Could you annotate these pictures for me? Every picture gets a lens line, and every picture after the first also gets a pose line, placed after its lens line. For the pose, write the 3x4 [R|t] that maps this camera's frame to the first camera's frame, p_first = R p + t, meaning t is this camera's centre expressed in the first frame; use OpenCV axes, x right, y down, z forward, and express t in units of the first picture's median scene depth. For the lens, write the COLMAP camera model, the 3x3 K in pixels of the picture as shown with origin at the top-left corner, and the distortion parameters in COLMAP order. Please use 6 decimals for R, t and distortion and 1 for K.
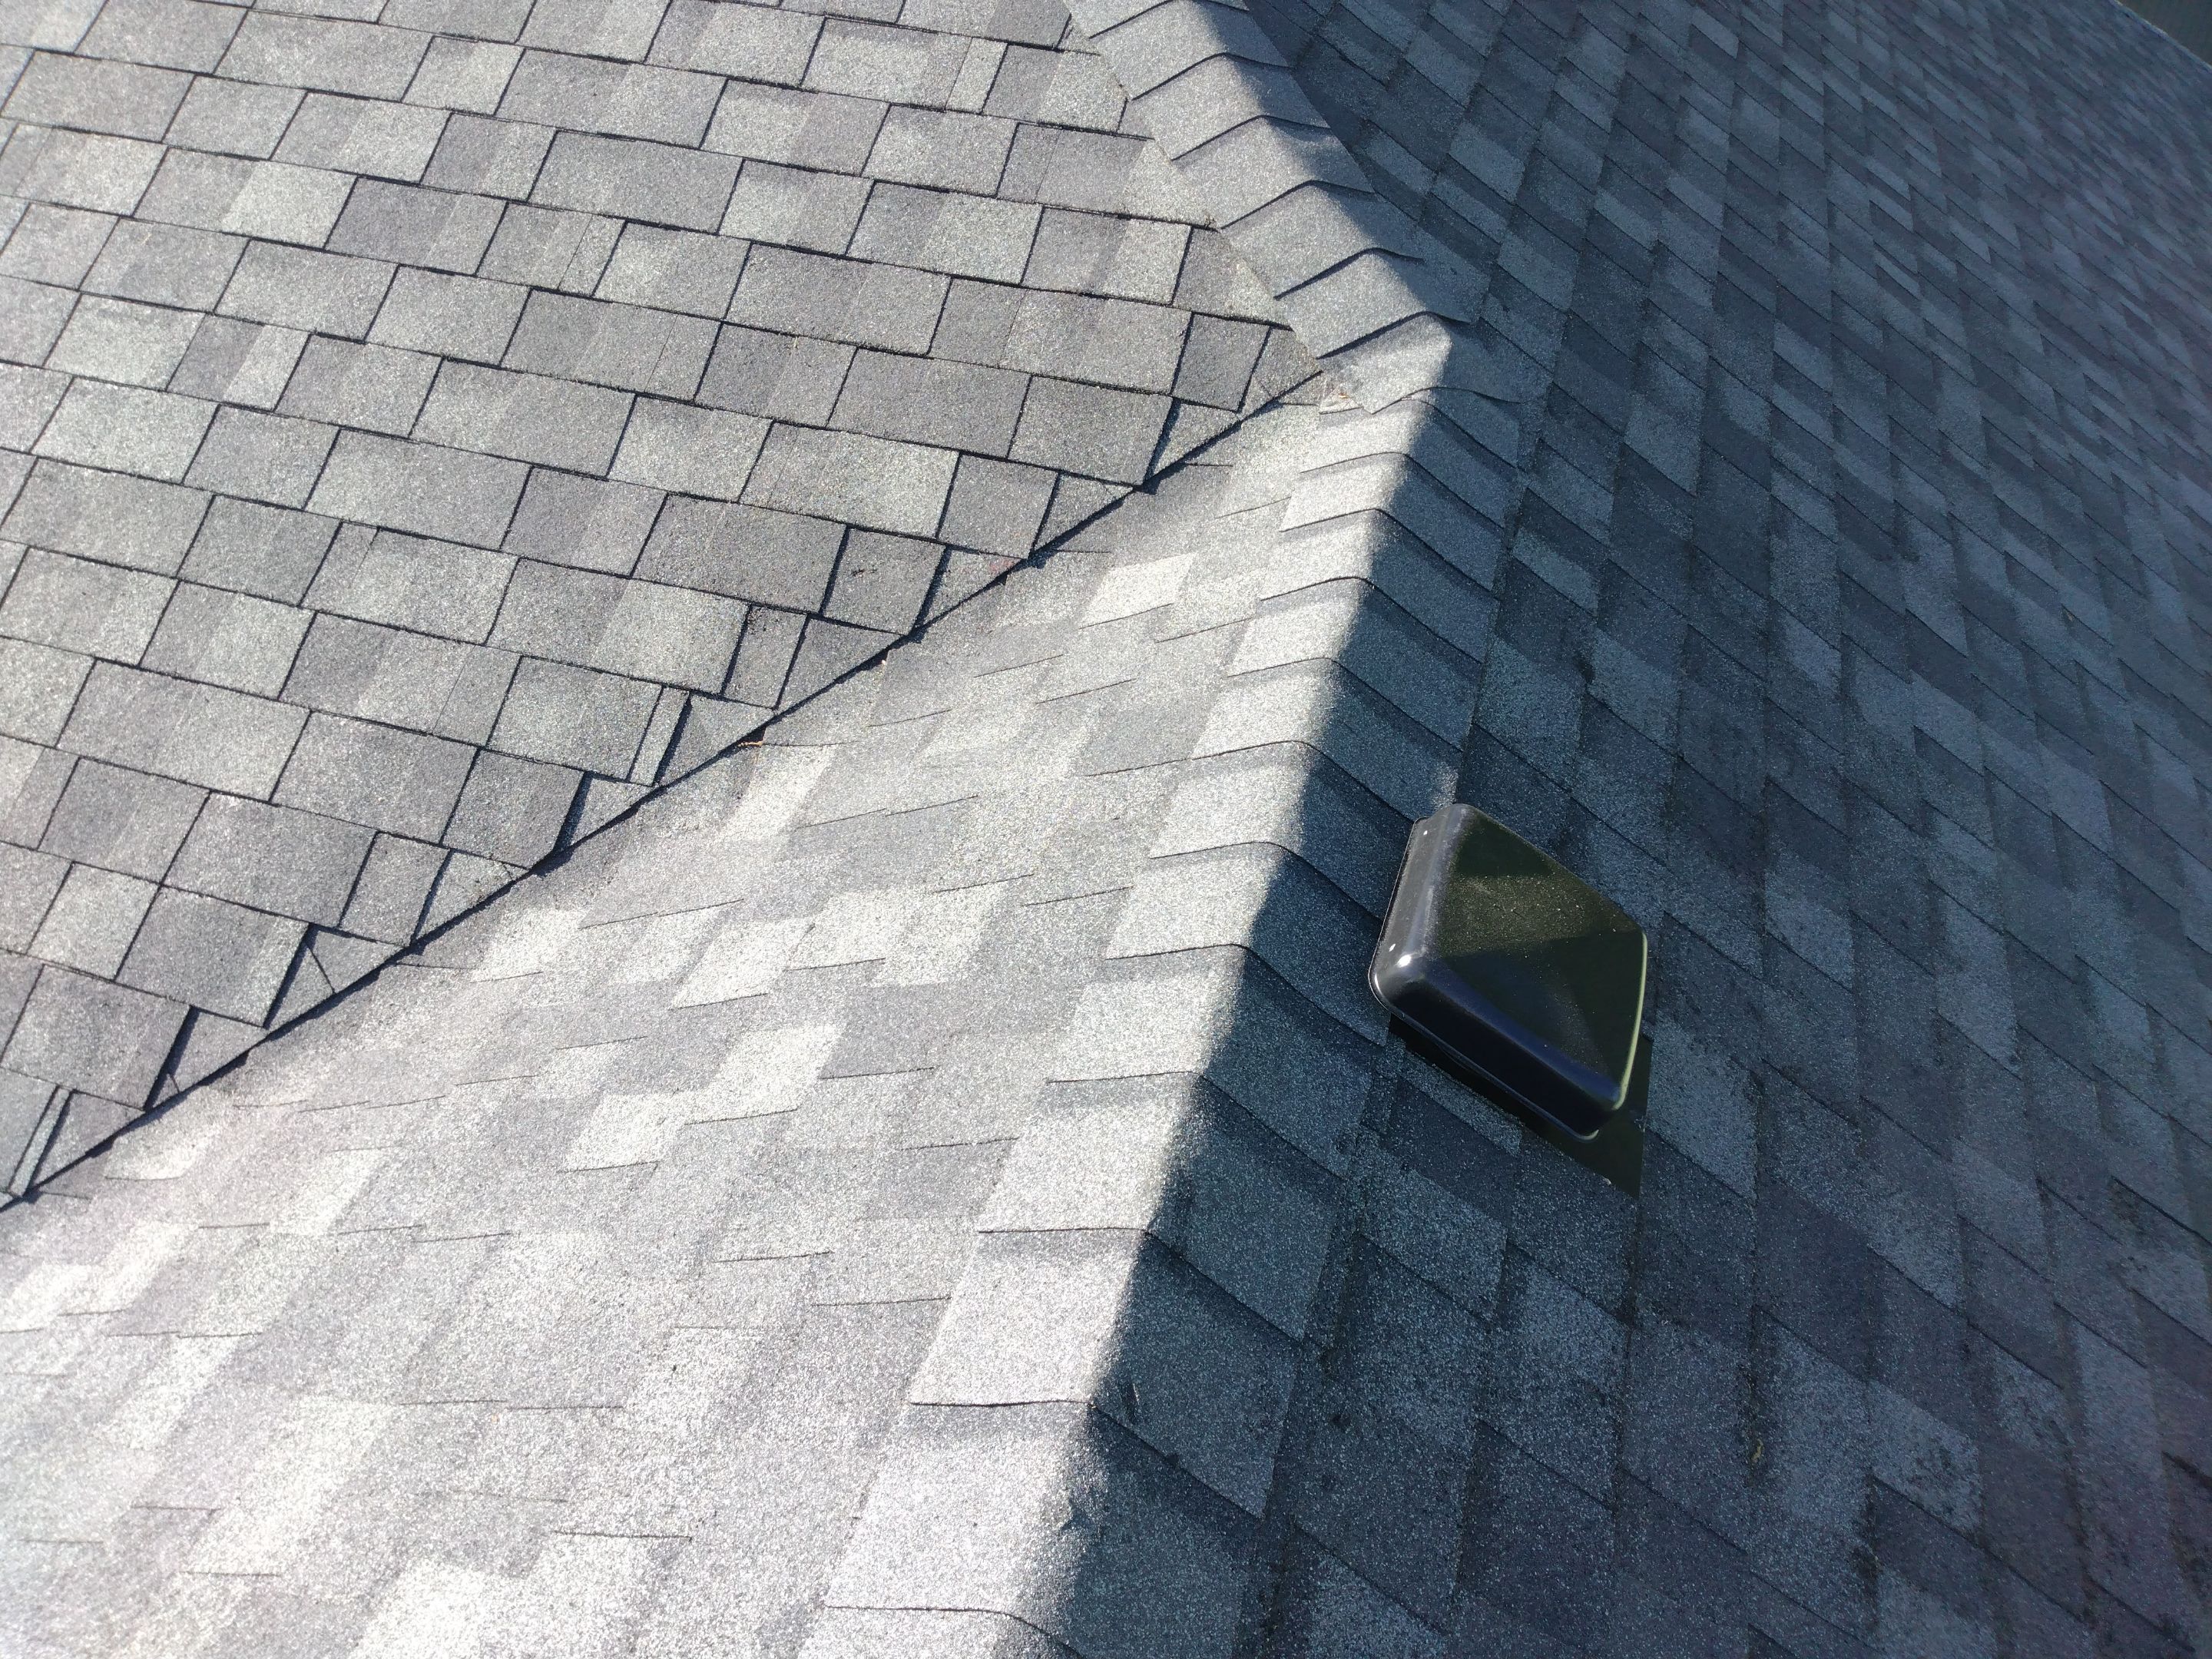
lens RADIAL K [[1793.5, 0, 1106.0], [0, 1793.5, 829.5], [0, 0, 1]] dist [0.047943, -0.089550]
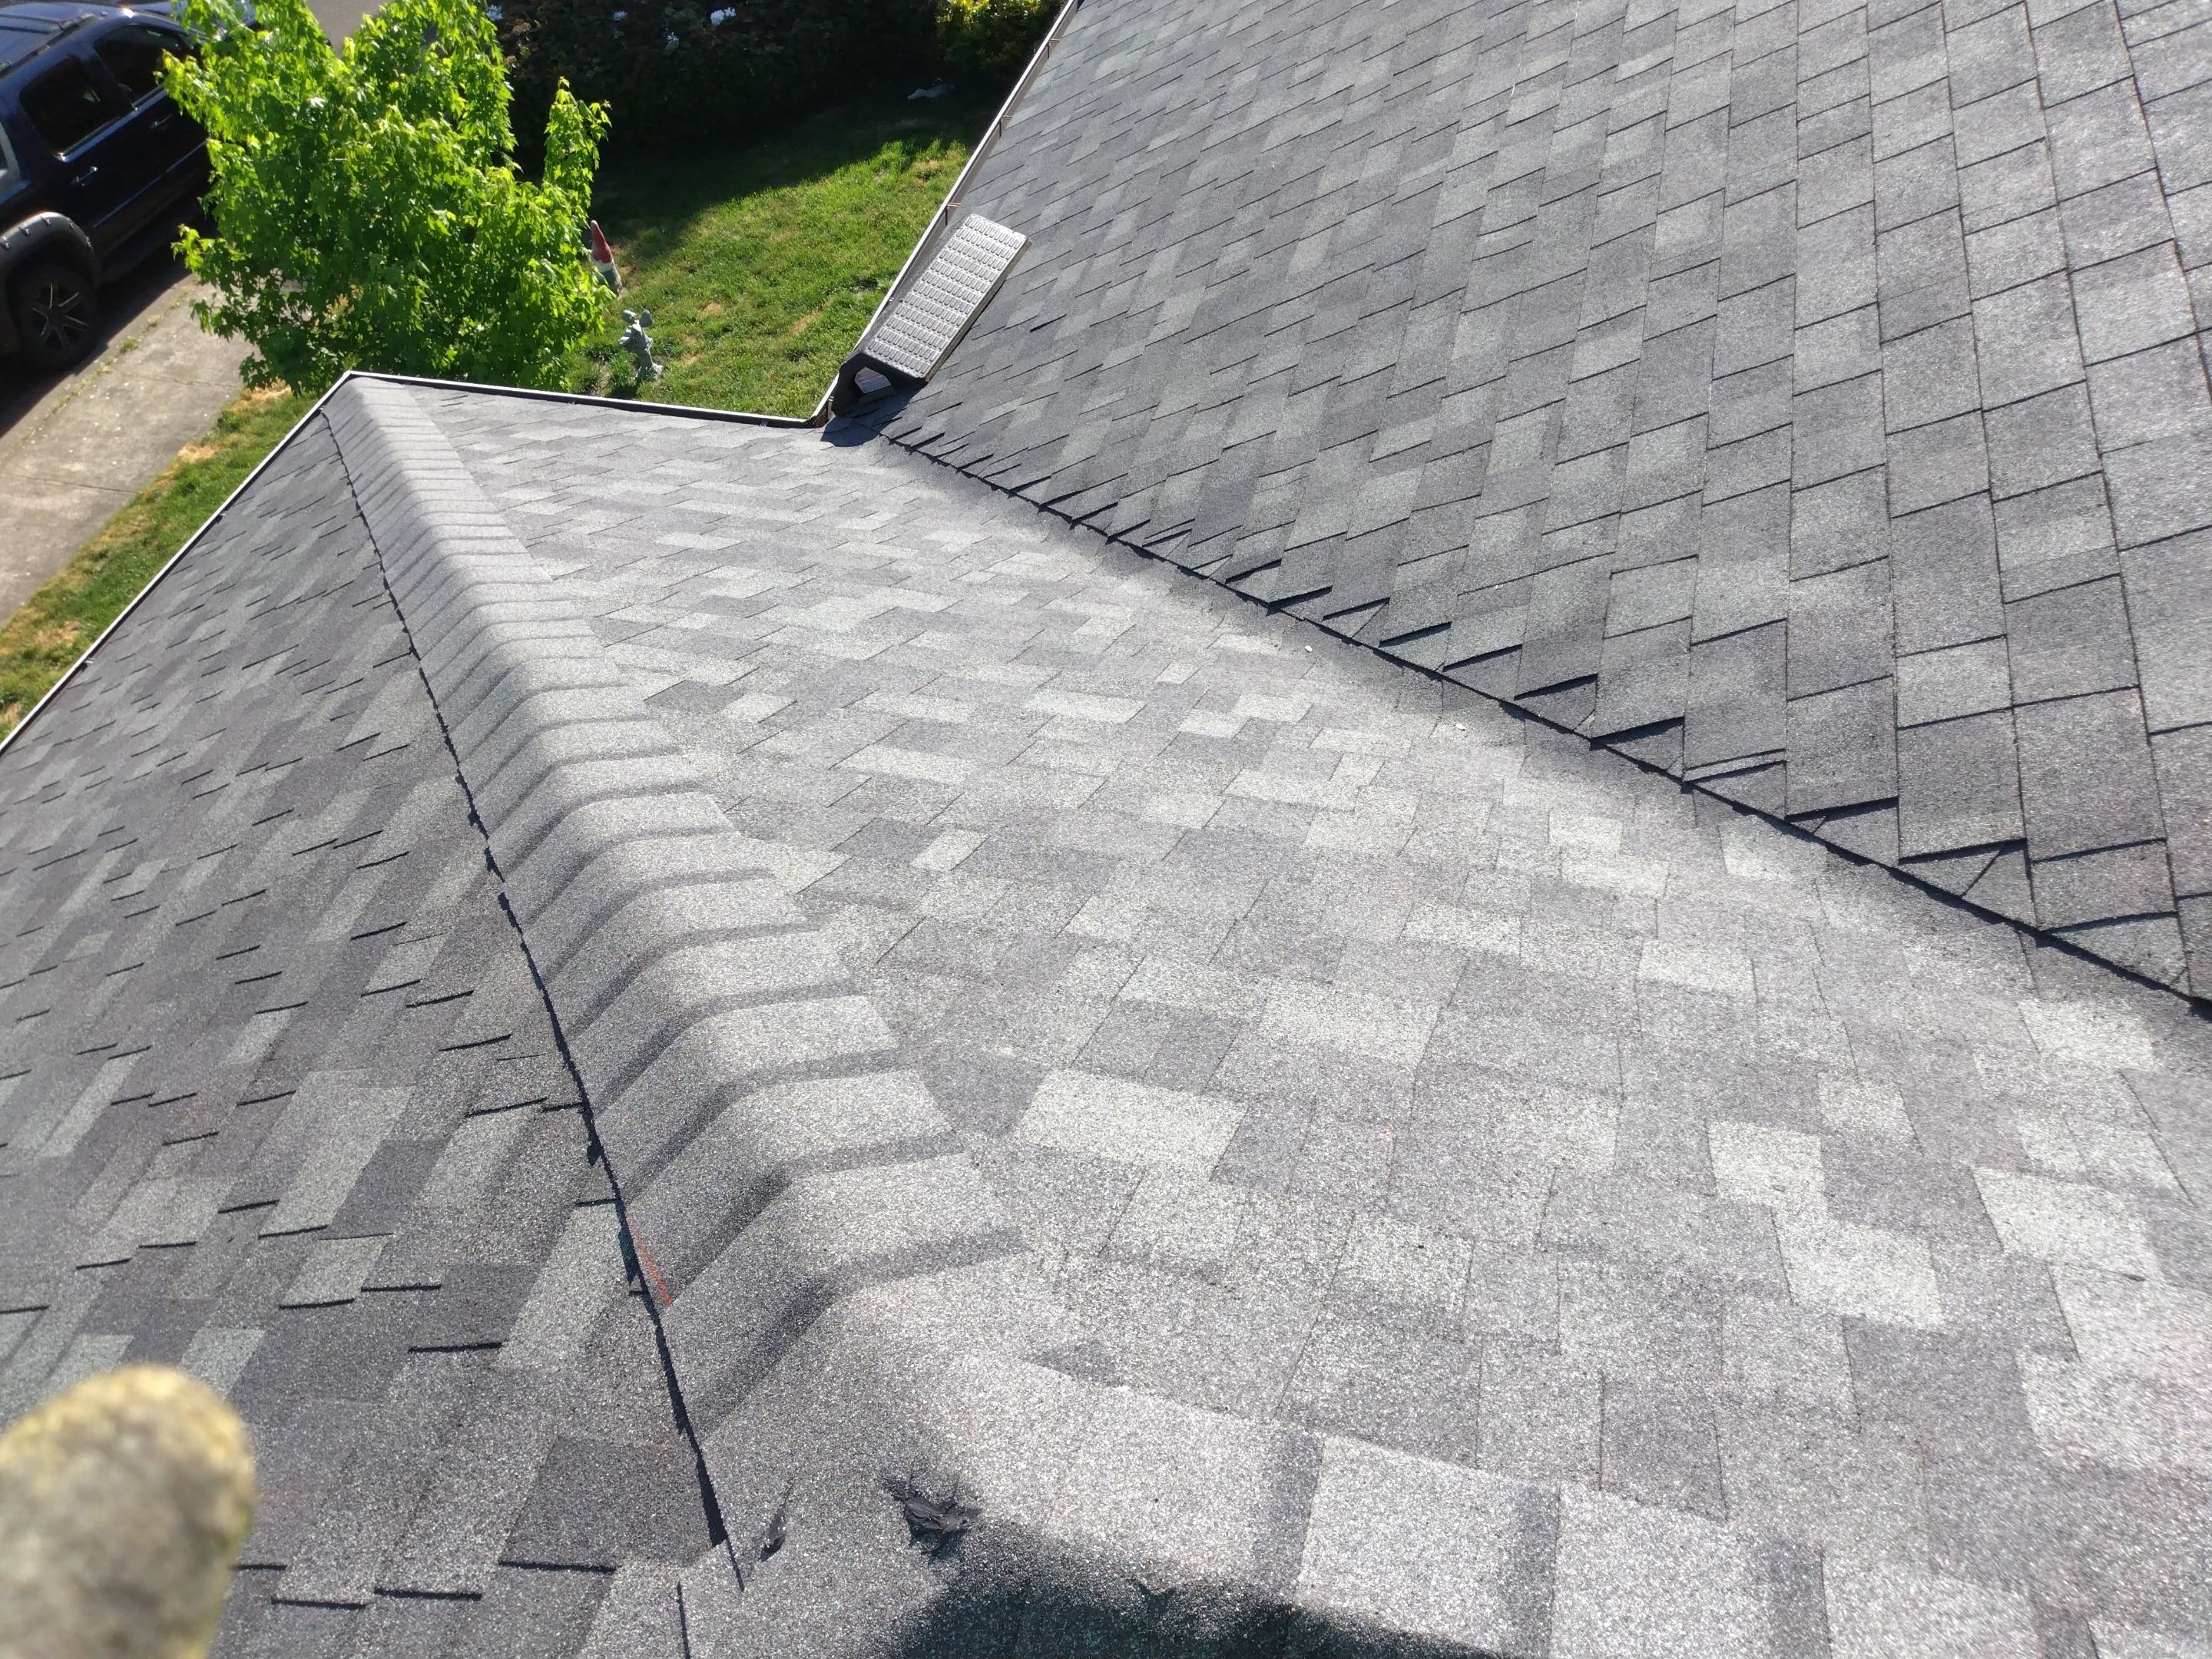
lens RADIAL K [[1793.5, 0, 1106.0], [0, 1793.5, 829.5], [0, 0, 1]] dist [0.047943, -0.089550]
pose [[0.016911, 0.713855, -0.700089, 0.190473], [-0.598986, 0.567872, 0.564569, -0.190111], [0.800581, 0.409796, 0.437192, 0.228306]]
